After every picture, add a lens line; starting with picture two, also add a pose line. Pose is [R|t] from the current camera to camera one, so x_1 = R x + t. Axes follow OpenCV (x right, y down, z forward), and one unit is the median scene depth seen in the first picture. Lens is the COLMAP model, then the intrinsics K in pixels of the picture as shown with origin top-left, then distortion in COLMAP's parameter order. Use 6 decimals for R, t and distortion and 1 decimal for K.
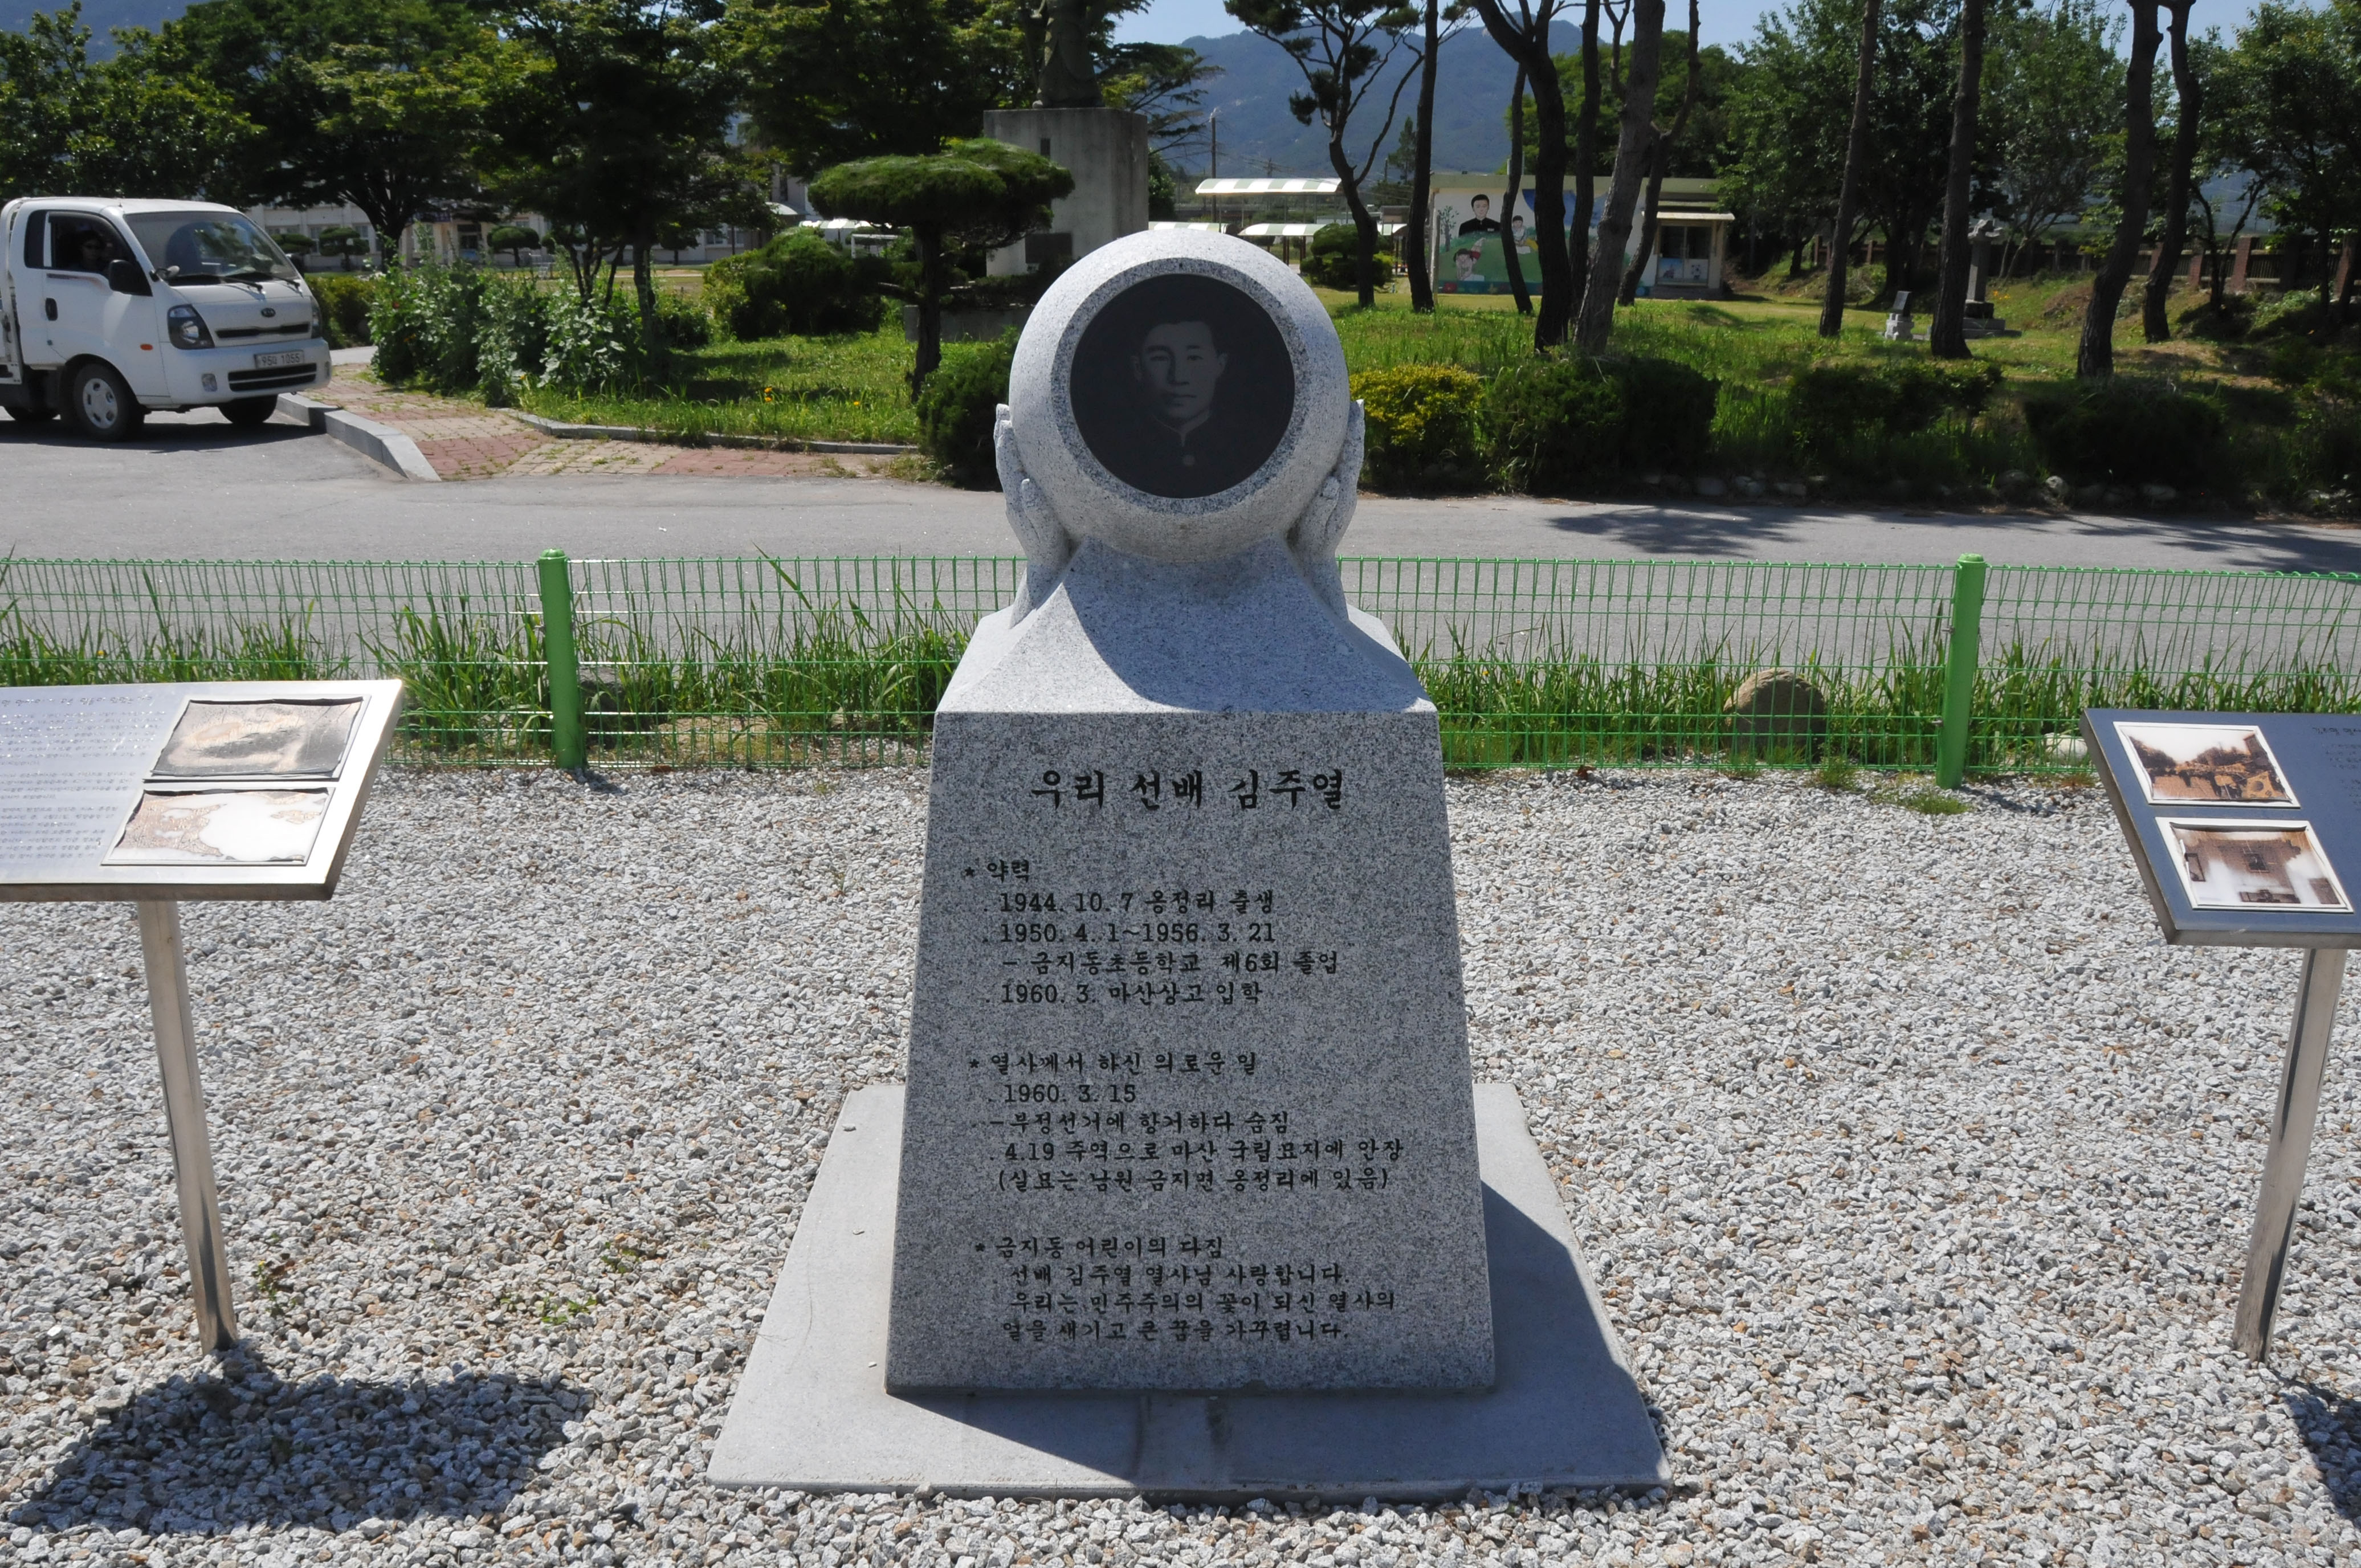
lens RADIAL K [[1919.6, 0, 1182.5], [0, 1919.6, 786.7], [0, 0, 1]] dist [-0.066128, -0.000077]
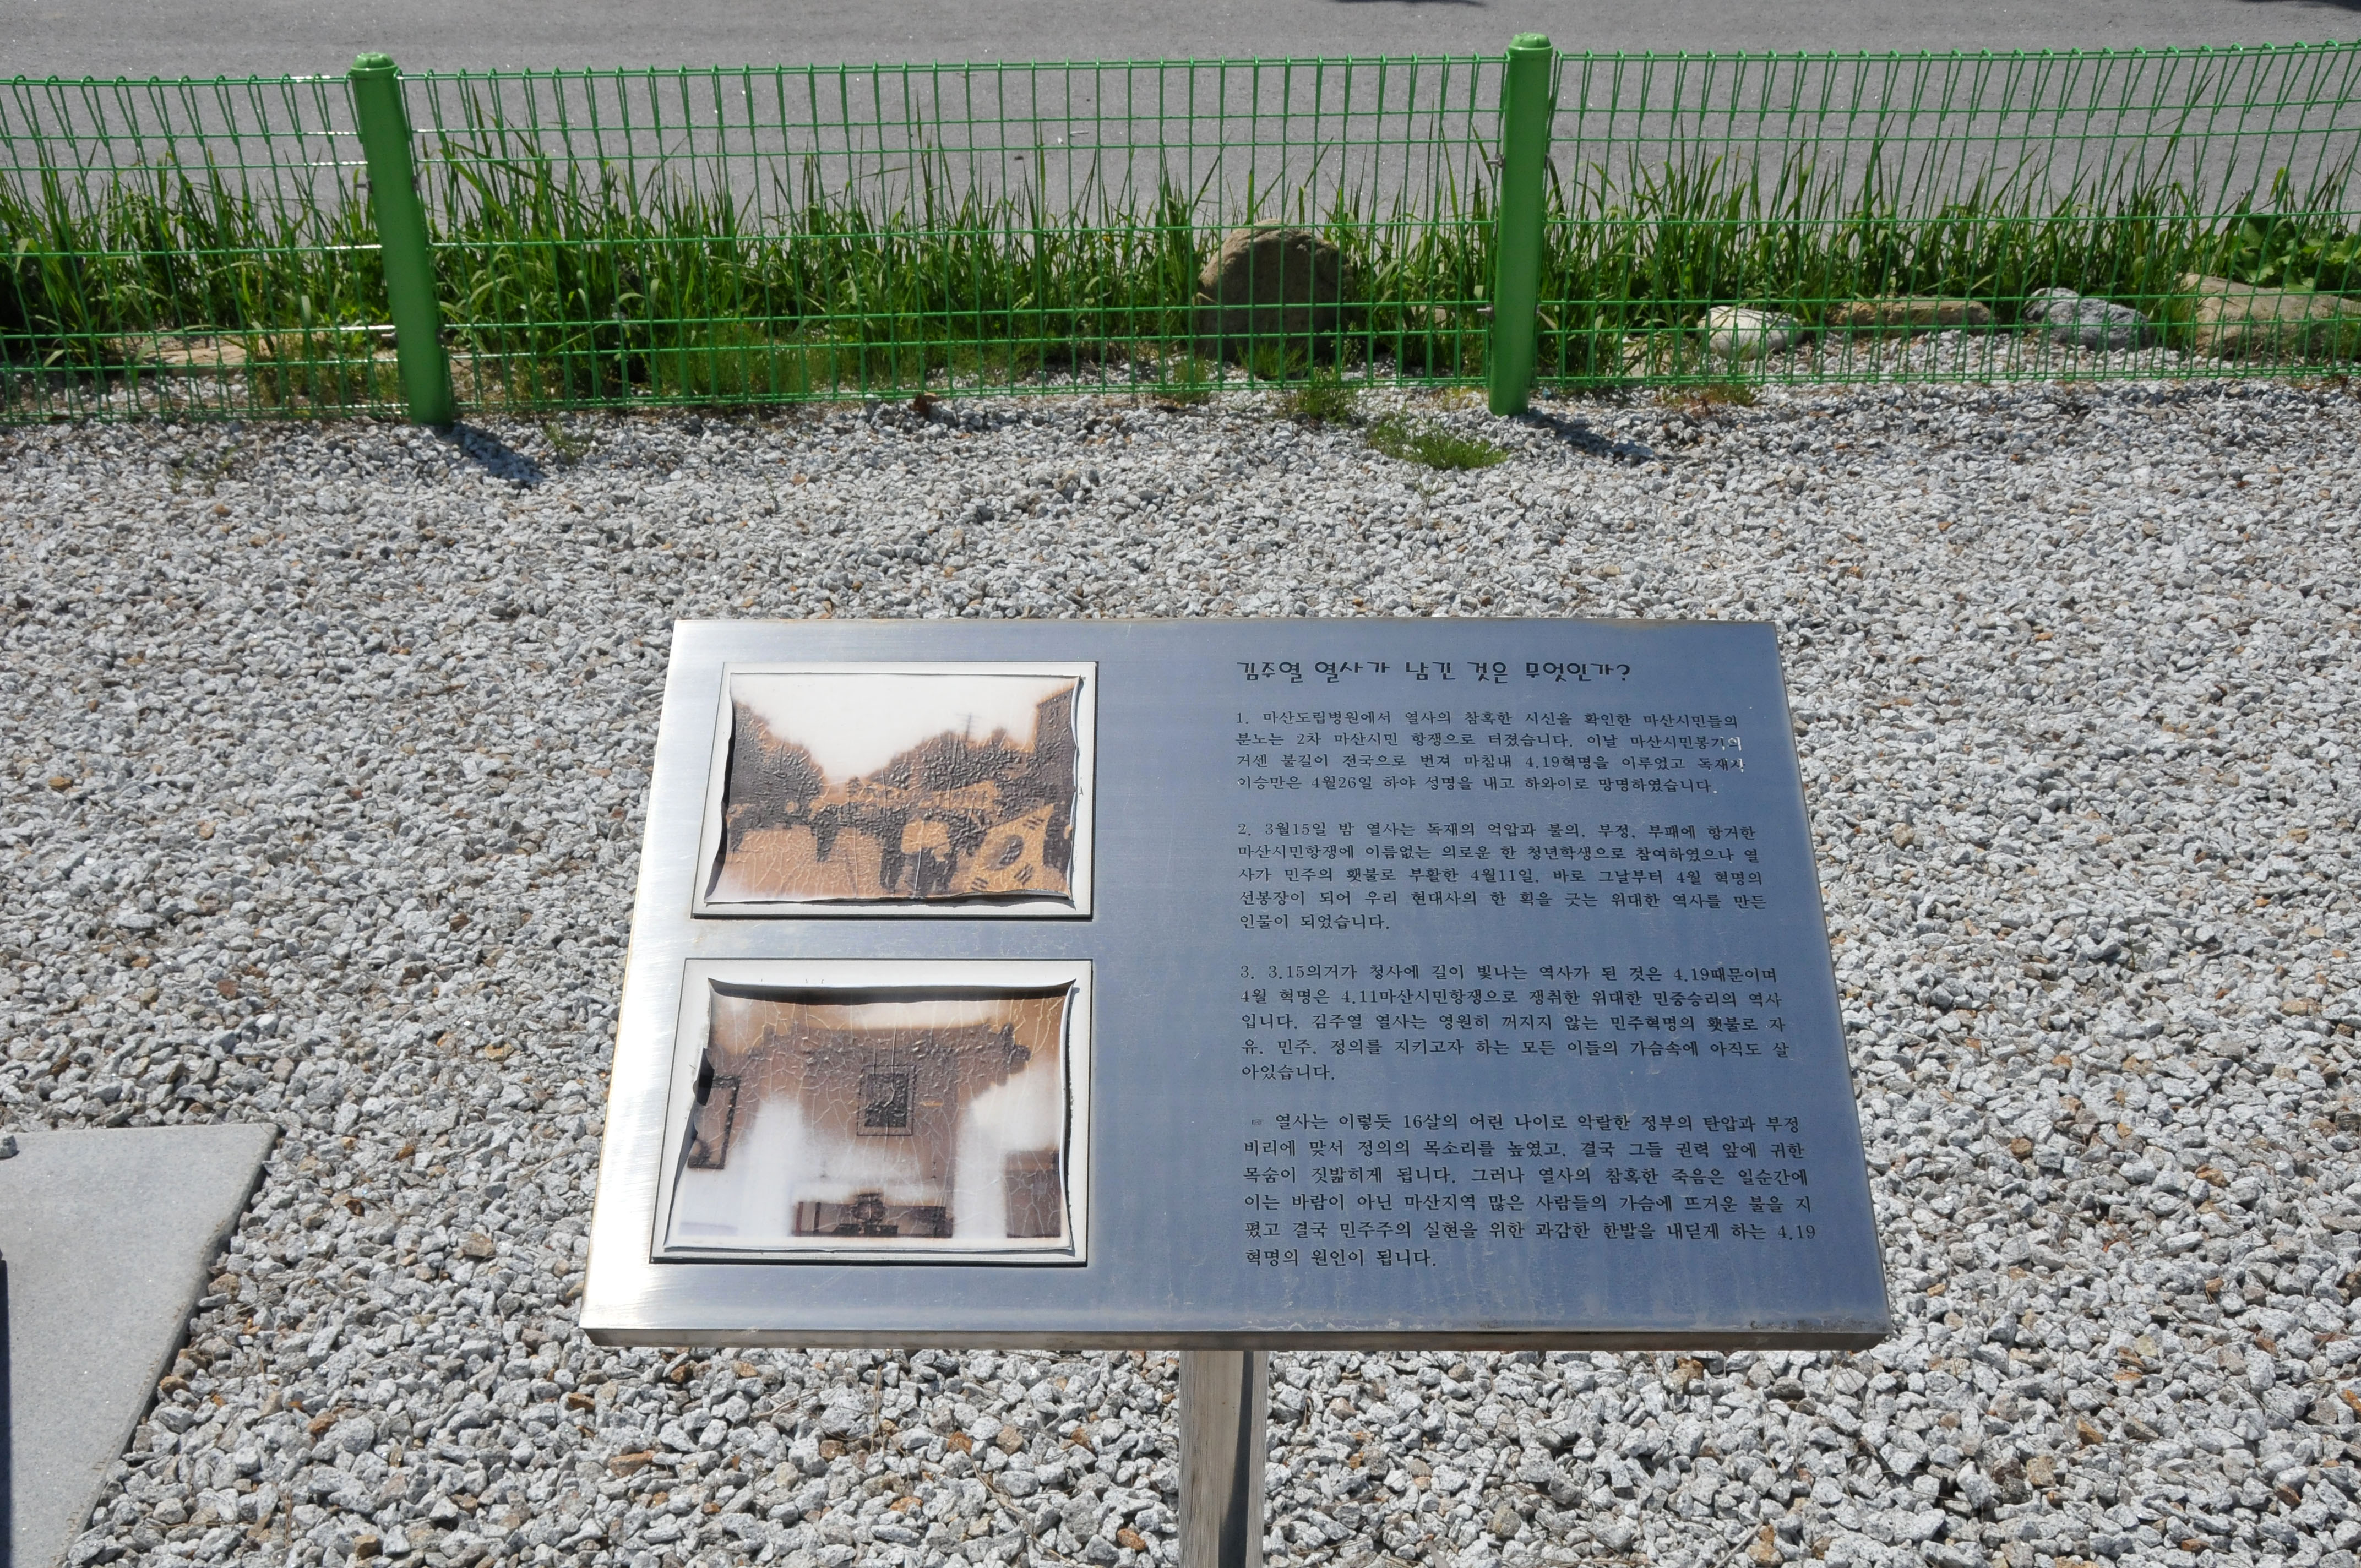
lens RADIAL K [[2198.9, 0, 1178.1], [0, 2198.9, 781.7], [0, 0, 1]] dist [-0.044744, 0.000000]
pose [[0.999234, -0.028983, 0.026296, 0.342300], [0.022035, 0.971991, 0.233983, -0.068810], [-0.032341, -0.233224, 0.971885, 0.321873]]
